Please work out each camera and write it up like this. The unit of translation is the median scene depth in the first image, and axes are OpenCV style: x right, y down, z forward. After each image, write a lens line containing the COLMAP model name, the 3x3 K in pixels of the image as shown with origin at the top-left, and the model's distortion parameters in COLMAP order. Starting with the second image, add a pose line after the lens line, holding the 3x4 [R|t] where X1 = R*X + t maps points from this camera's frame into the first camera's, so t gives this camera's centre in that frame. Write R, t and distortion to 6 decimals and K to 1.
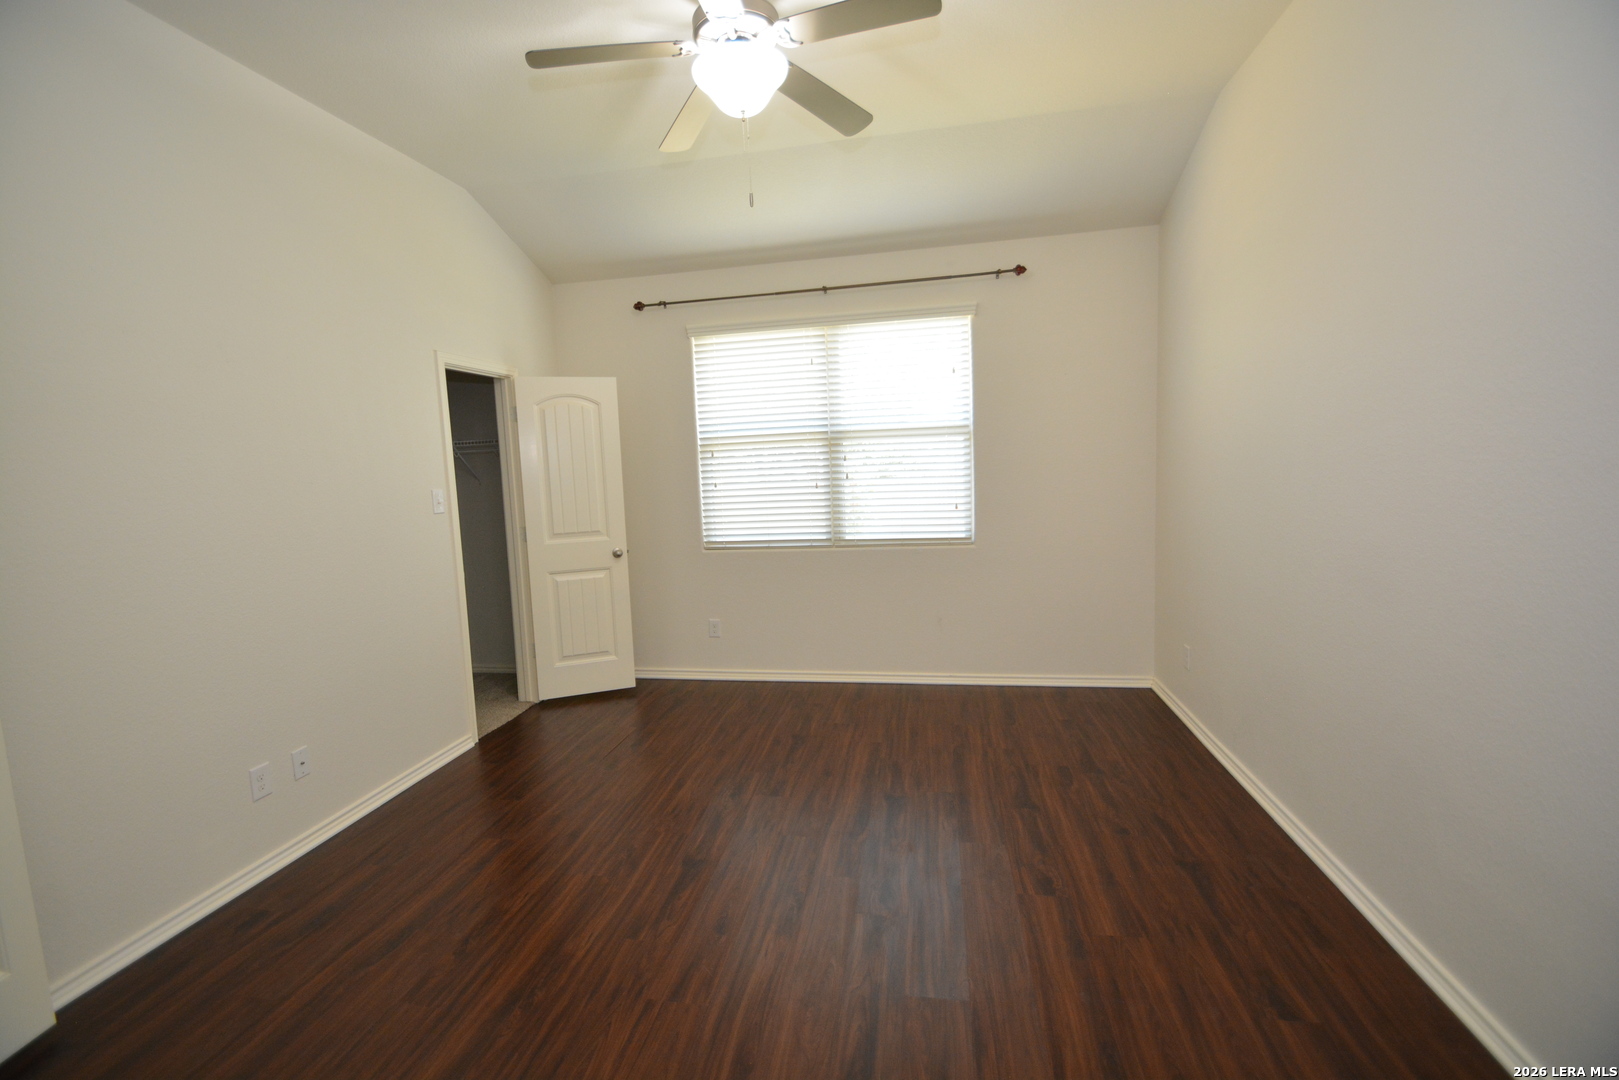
lens RADIAL K [[724.3, 0, 801.7], [0, 724.3, 535.5], [0, 0, 1]] dist [-0.011874, -0.002211]
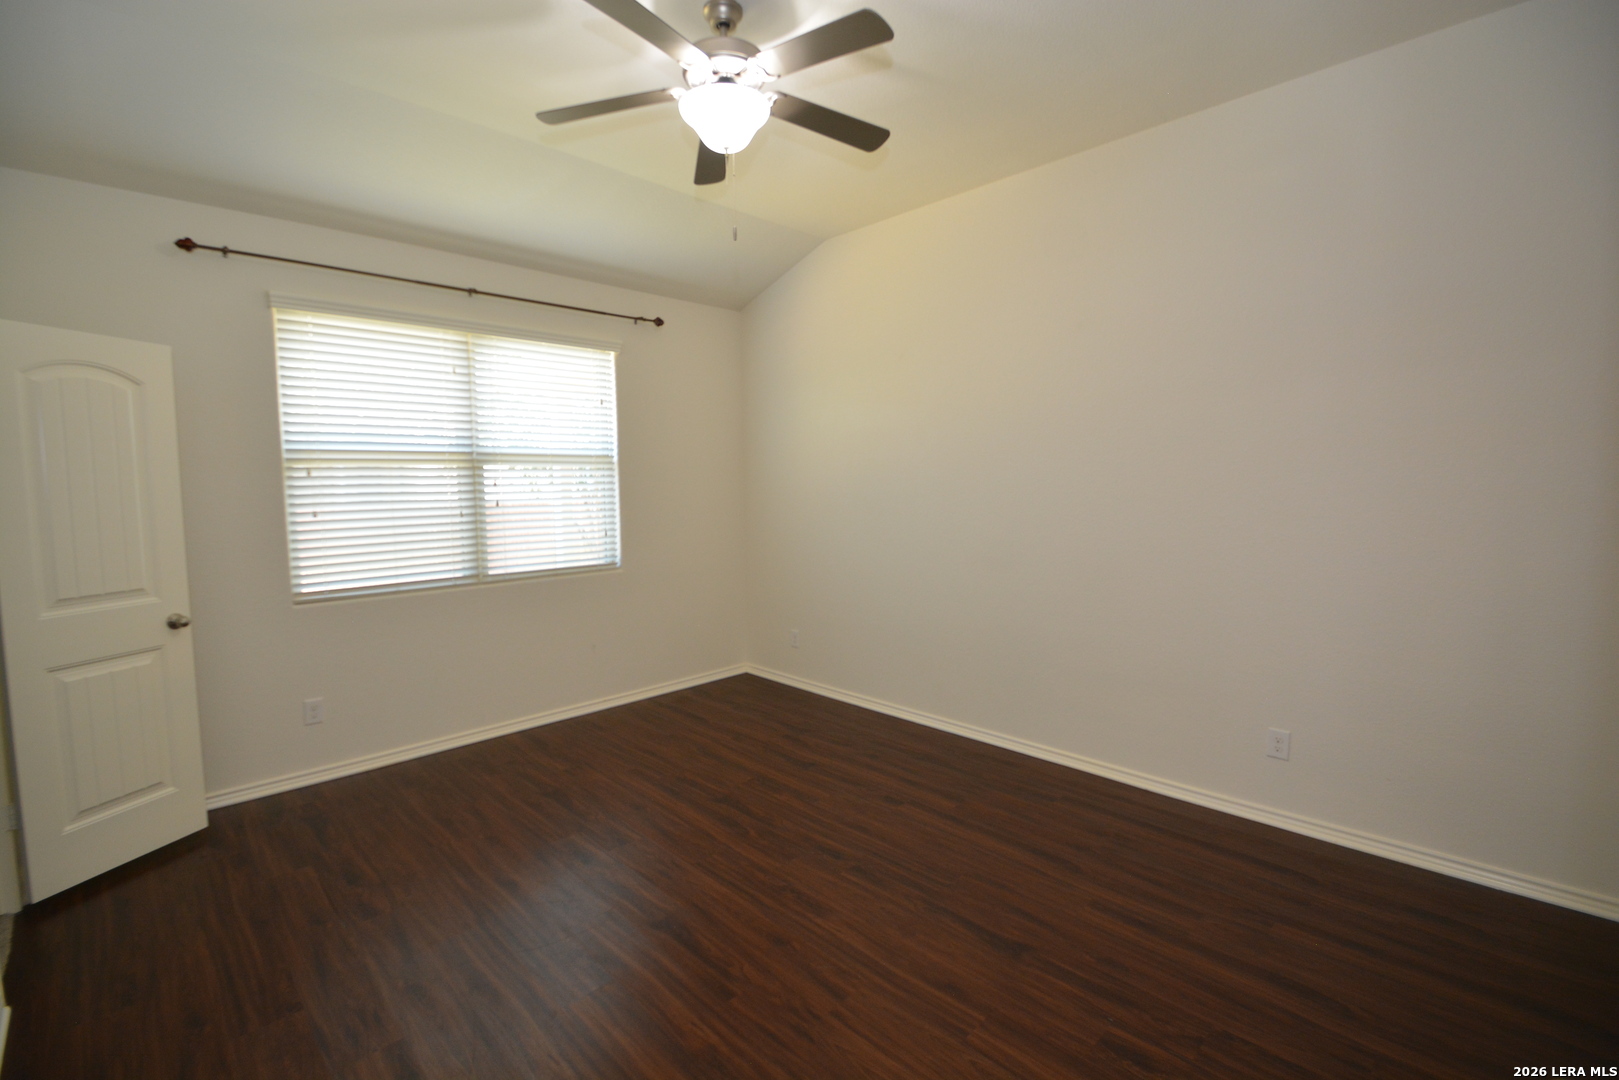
lens RADIAL K [[724.3, 0, 800.8], [0, 724.3, 533.4], [0, 0, 1]] dist [-0.011874, -0.002211]
pose [[0.550697, -0.024972, 0.834332, -0.478136], [0.070002, 0.997413, -0.016351, -0.004013], [-0.831765, 0.067410, 0.551020, 0.196378]]
